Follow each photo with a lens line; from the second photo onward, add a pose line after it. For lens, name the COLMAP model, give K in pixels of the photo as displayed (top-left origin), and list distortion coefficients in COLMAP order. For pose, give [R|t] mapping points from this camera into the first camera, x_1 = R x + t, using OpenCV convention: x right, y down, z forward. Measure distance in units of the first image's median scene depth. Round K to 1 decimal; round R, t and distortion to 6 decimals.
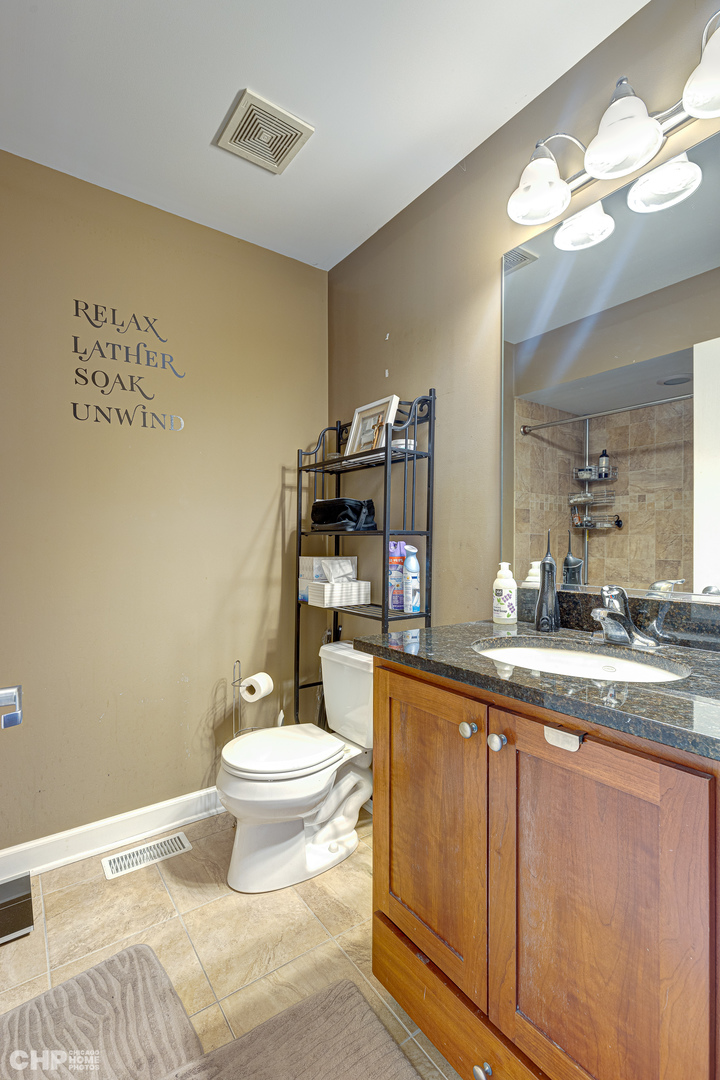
lens RADIAL K [[489.7, 0, 351.6], [0, 489.7, 542.8], [0, 0, 1]] dist [0.004975, -0.000968]
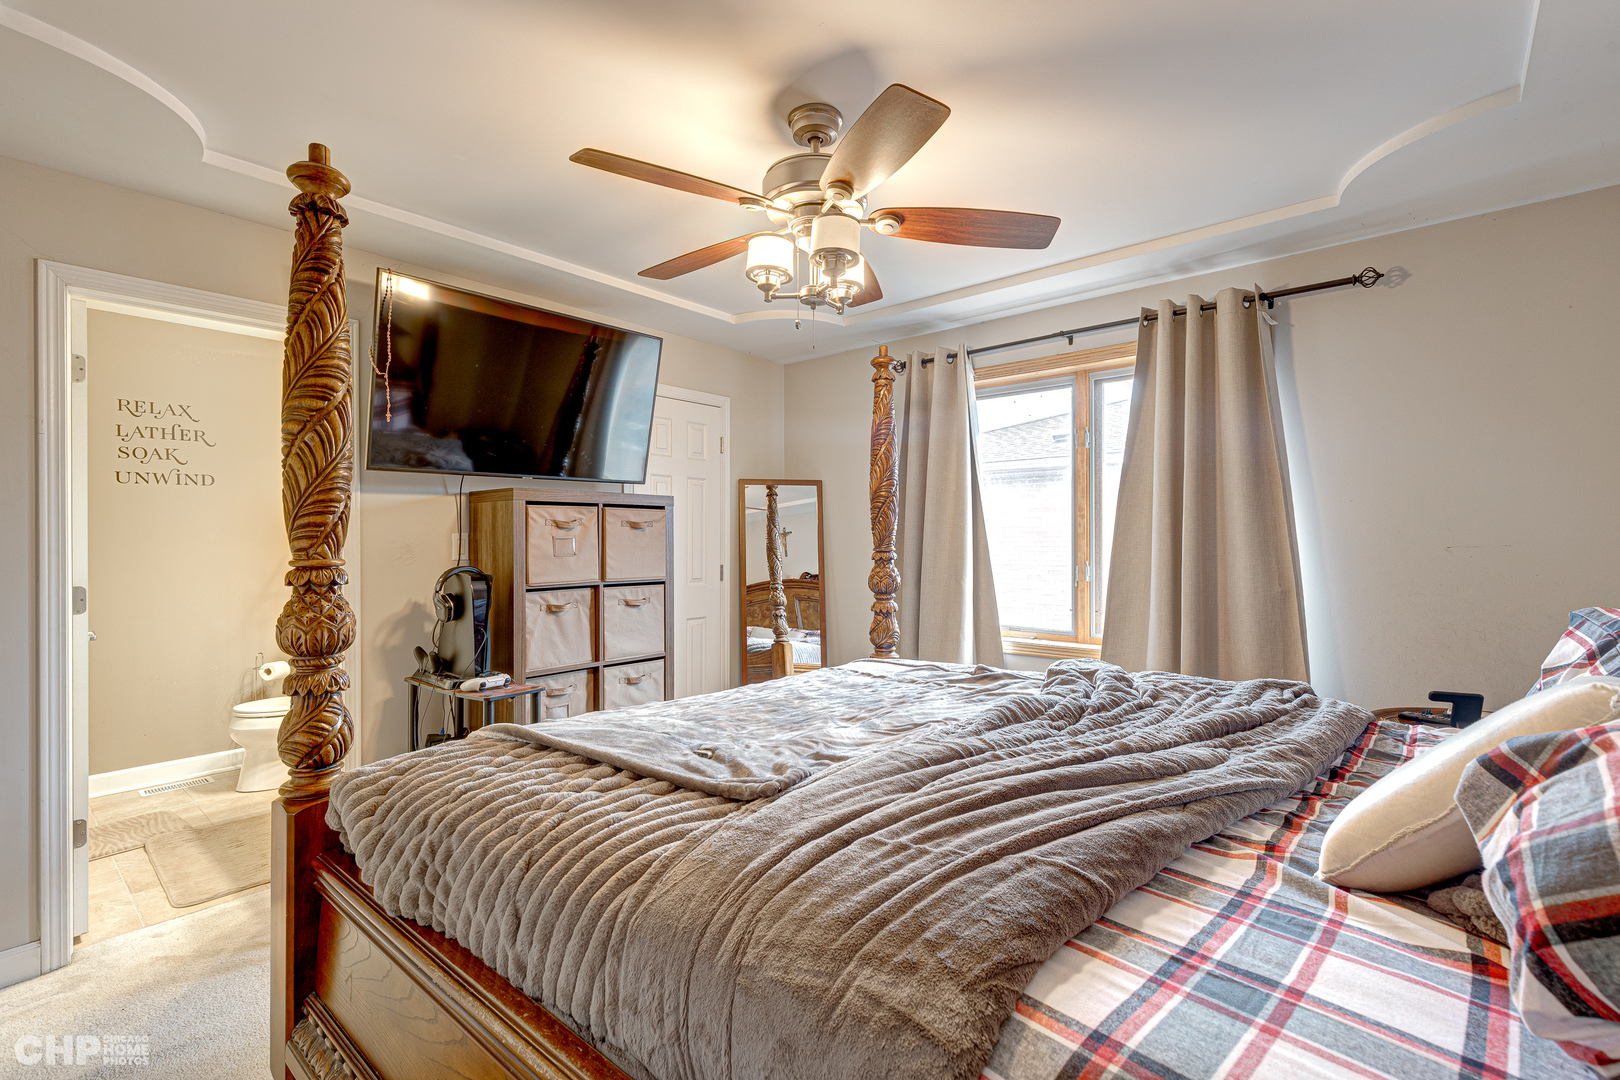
lens RADIAL K [[734.6, 0, 819.3], [0, 734.6, 542.1], [0, 0, 1]] dist [0.004975, -0.000968]
pose [[0.970303, -0.002736, 0.241878, 0.862886], [0.006039, 0.999898, -0.012917, -0.037565], [-0.241818, 0.013994, 0.970221, -1.513694]]
